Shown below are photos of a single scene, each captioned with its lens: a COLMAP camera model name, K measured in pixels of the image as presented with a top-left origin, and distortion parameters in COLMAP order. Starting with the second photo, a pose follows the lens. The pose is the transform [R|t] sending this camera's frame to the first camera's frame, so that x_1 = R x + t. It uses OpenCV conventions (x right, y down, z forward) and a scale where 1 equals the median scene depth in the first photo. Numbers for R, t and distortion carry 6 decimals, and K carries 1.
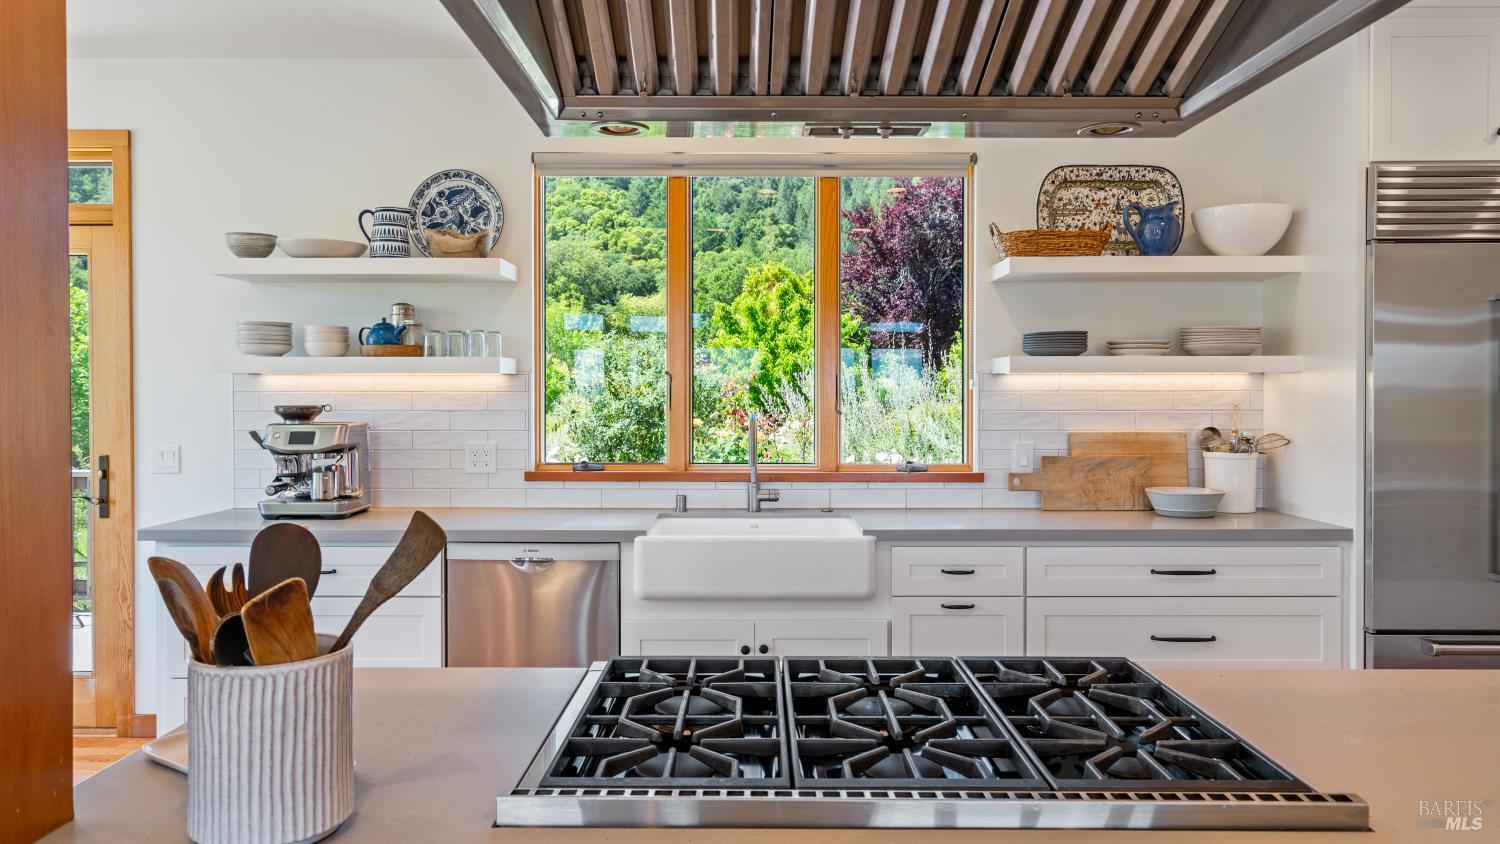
lens RADIAL K [[1062.2, 0, 747.7], [0, 1062.2, 406.6], [0, 0, 1]] dist [0.001416, -0.001834]
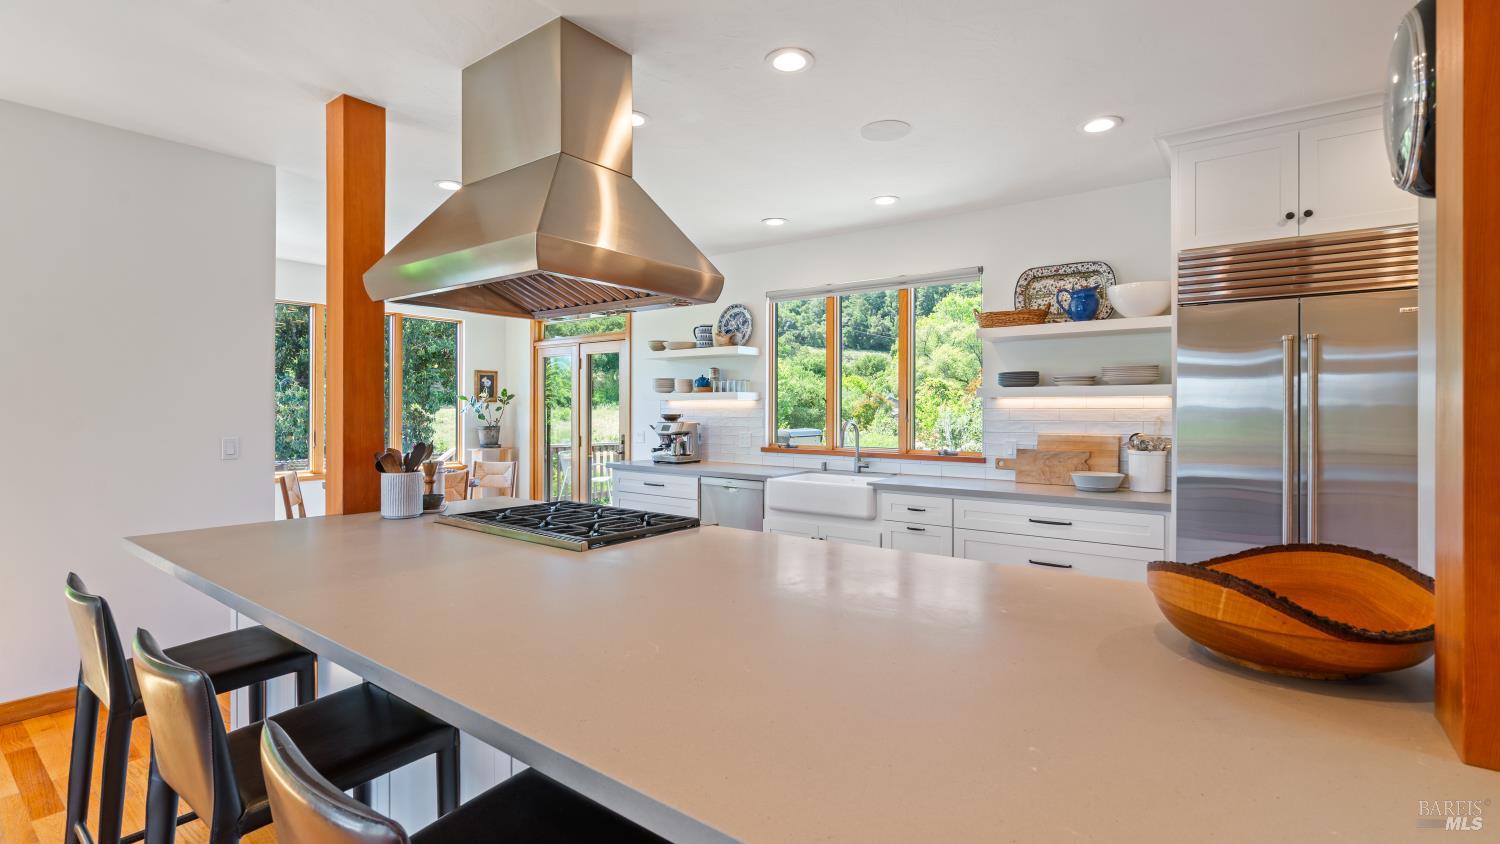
lens RADIAL K [[692.0, 0, 751.5], [0, 692.0, 411.4], [0, 0, 1]] dist [0.000738, 0.000506]
pose [[0.800186, 0.004213, -0.599737, 0.585945], [-0.007037, 0.999972, -0.002363, -0.004876], [0.599711, 0.006111, 0.800193, -0.089126]]
